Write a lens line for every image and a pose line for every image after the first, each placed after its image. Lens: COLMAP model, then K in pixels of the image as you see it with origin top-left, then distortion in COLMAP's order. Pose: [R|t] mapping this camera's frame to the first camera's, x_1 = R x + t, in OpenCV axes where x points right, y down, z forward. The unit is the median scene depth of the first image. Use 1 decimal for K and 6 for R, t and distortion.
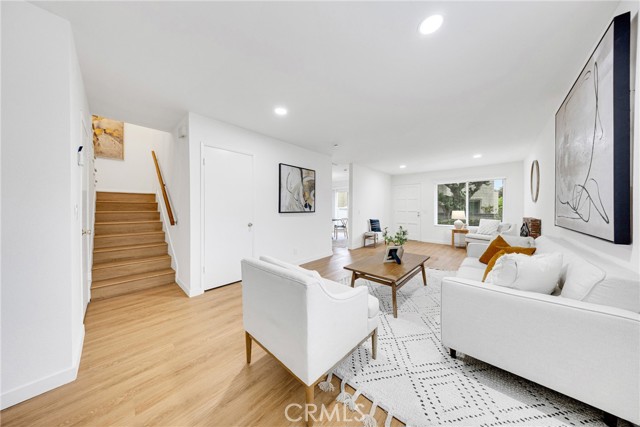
lens RADIAL K [[196.3, 0, 316.7], [0, 196.3, 208.2], [0, 0, 1]] dist [-0.001753, -0.000139]
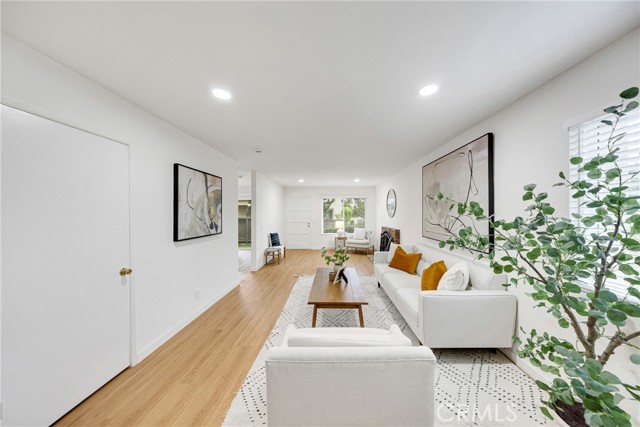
lens RADIAL K [[199.9, 0, 334.5], [0, 199.9, 212.9], [0, 0, 1]] dist [-0.000205, -0.000029]
pose [[0.727930, -0.002980, 0.685645, -0.233901], [0.003087, 0.999995, 0.001069, -0.060995], [-0.685644, 0.001339, 0.727935, 0.163518]]
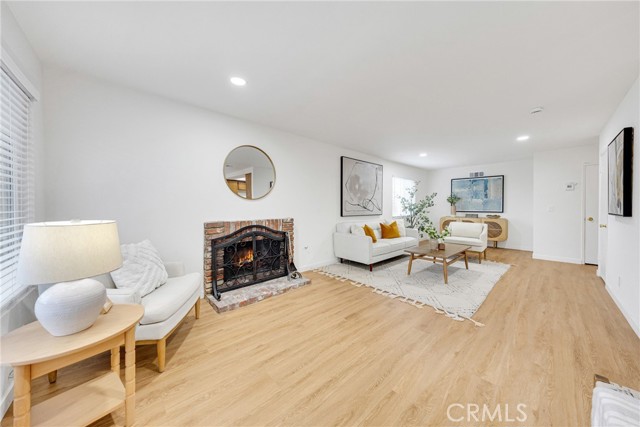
lens RADIAL K [[214.0, 0, 316.6], [0, 214.0, 207.9], [0, 0, 1]] dist [0.001089, 0.000011]
pose [[-0.995553, -0.003517, 0.094132, 0.723966], [-0.003051, 0.999982, 0.005089, -0.000949], [-0.094149, 0.004779, -0.995547, 1.696336]]
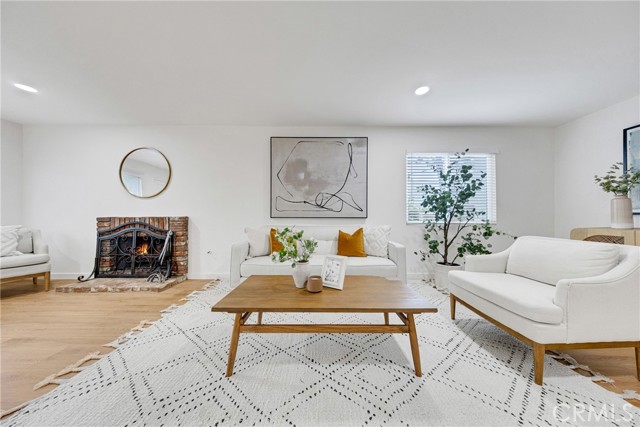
lens RADIAL K [[196.4, 0, 323.6], [0, 196.4, 212.4], [0, 0, 1]] dist [-0.004138, -0.000074]
pose [[-0.684685, 0.008742, 0.728787, -0.021492], [-0.000454, 0.999923, -0.012421, 0.039043], [-0.728839, -0.008835, -0.684628, 0.936419]]
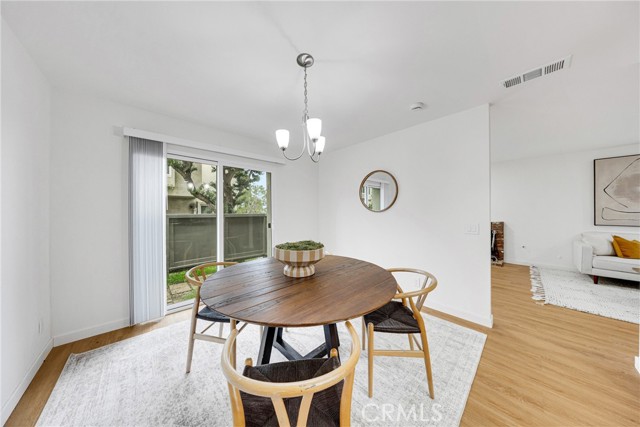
lens RADIAL K [[196.4, 0, 323.6], [0, 196.4, 212.4], [0, 0, 1]] dist [-0.004138, -0.000074]
pose [[0.070673, -0.001911, 0.997498, -0.351678], [0.000872, 0.999998, 0.001854, -0.015002], [-0.997499, 0.000738, 0.070675, 1.813980]]
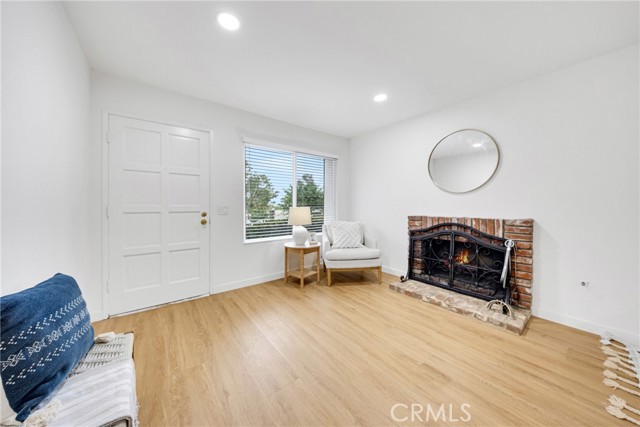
lens RADIAL K [[216.9, 0, 321.6], [0, 216.9, 206.9], [0, 0, 1]] dist [-0.000886, -0.000059]
pose [[0.160831, -0.016677, 0.986841, 0.286964], [0.000551, 0.999859, 0.016807, 0.004138], [-0.986982, -0.002160, 0.160818, 1.244927]]
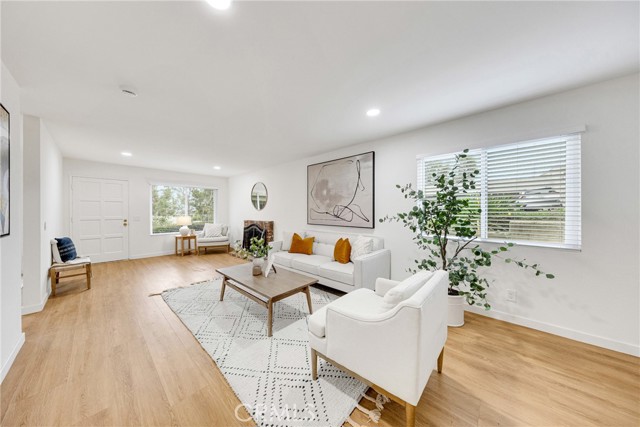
lens RADIAL K [[196.4, 0, 323.6], [0, 196.4, 212.4], [0, 0, 1]] dist [-0.004138, -0.000074]
pose [[-0.035348, -0.008872, 0.999336, -0.386419], [0.000327, 0.999960, 0.008889, -0.023776], [-0.999375, 0.000641, -0.035344, 0.505283]]
